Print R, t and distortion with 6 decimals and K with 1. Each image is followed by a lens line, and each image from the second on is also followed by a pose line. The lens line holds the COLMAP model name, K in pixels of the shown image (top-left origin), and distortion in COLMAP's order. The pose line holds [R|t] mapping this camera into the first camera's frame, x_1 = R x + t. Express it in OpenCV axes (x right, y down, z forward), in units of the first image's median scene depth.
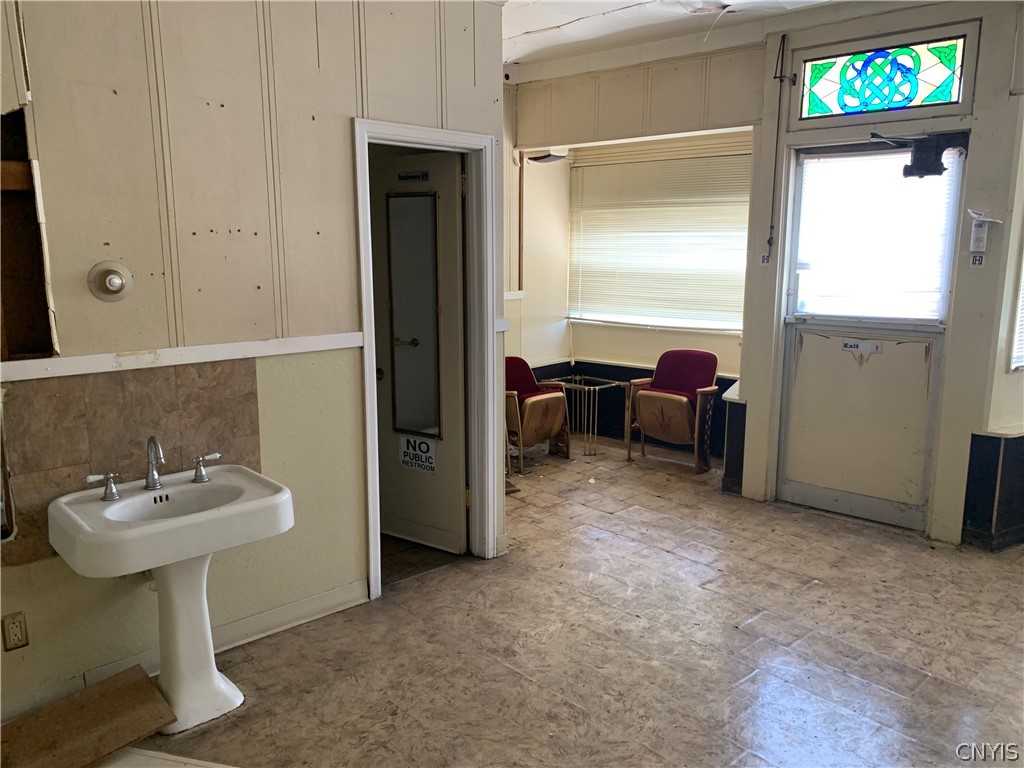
lens RADIAL K [[787.3, 0, 512.9], [0, 787.3, 373.6], [0, 0, 1]] dist [0.074340, -0.093036]
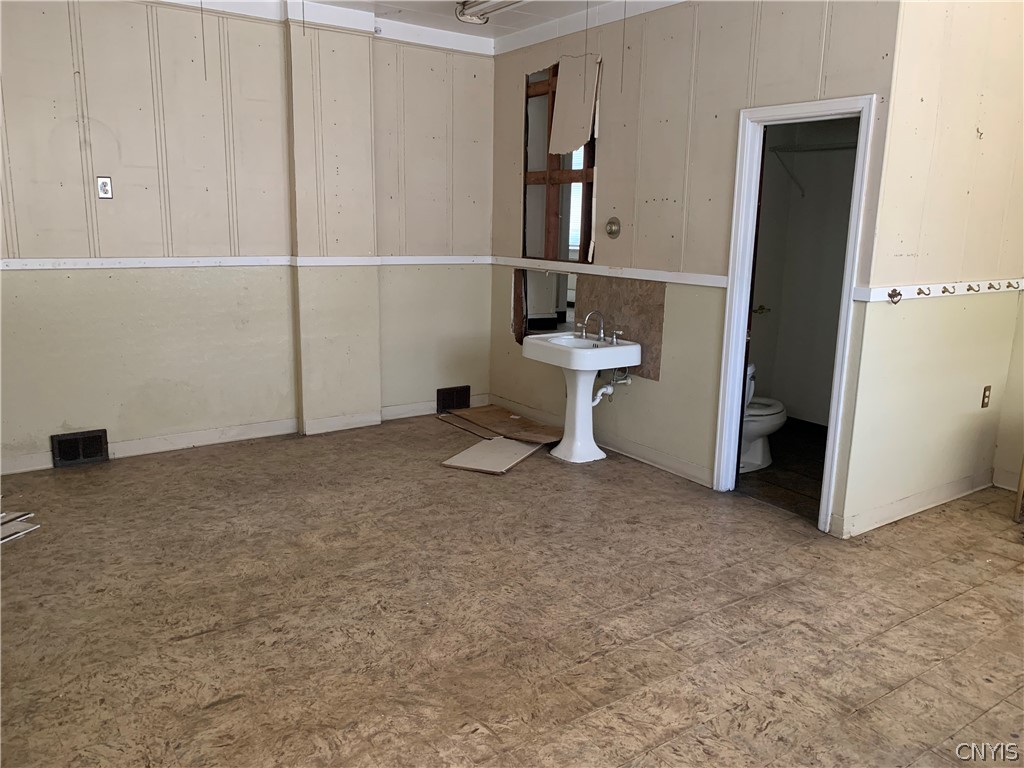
lens RADIAL K [[787.3, 0, 512.9], [0, 787.3, 373.6], [0, 0, 1]] dist [0.074340, -0.093036]
pose [[-0.135548, 0.186887, -0.972985, 1.259844], [-0.187309, 0.959505, 0.210392, -0.118724], [0.972904, 0.210767, -0.095053, 0.903384]]
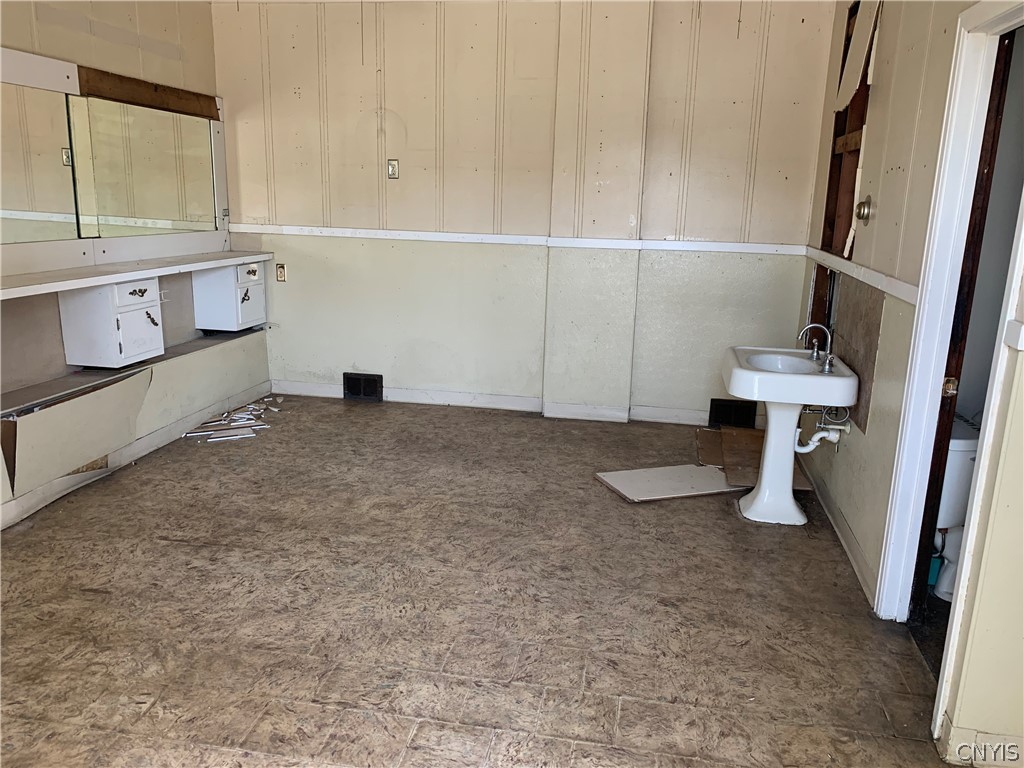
lens RADIAL K [[798.1, 0, 510.6], [0, 798.1, 370.5], [0, 0, 1]] dist [0.062002, -0.072363]
pose [[-0.801852, 0.107976, -0.587685, 0.705758], [-0.129299, 0.928878, 0.347083, -0.228683], [0.583365, 0.354297, -0.730862, 1.536750]]
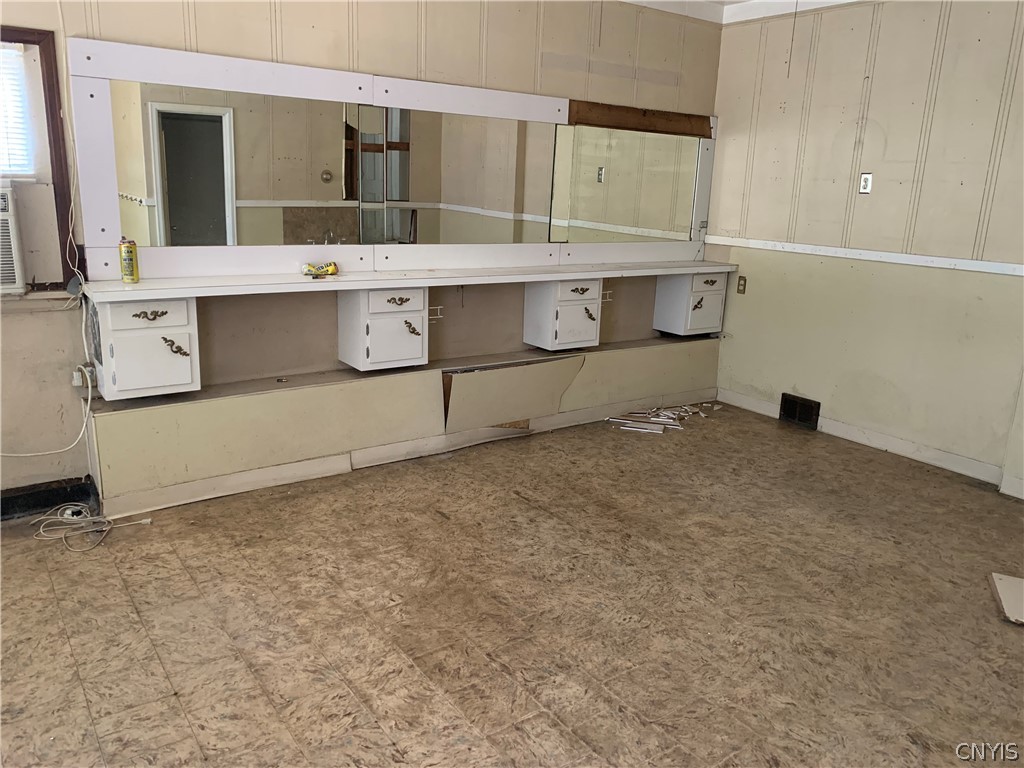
lens RADIAL K [[787.3, 0, 512.9], [0, 787.3, 373.6], [0, 0, 1]] dist [0.074340, -0.093036]
pose [[-0.991588, -0.069567, 0.109151, 0.327415], [-0.020267, 0.916331, 0.399908, -0.271700], [-0.127839, 0.394332, -0.910033, 1.642611]]
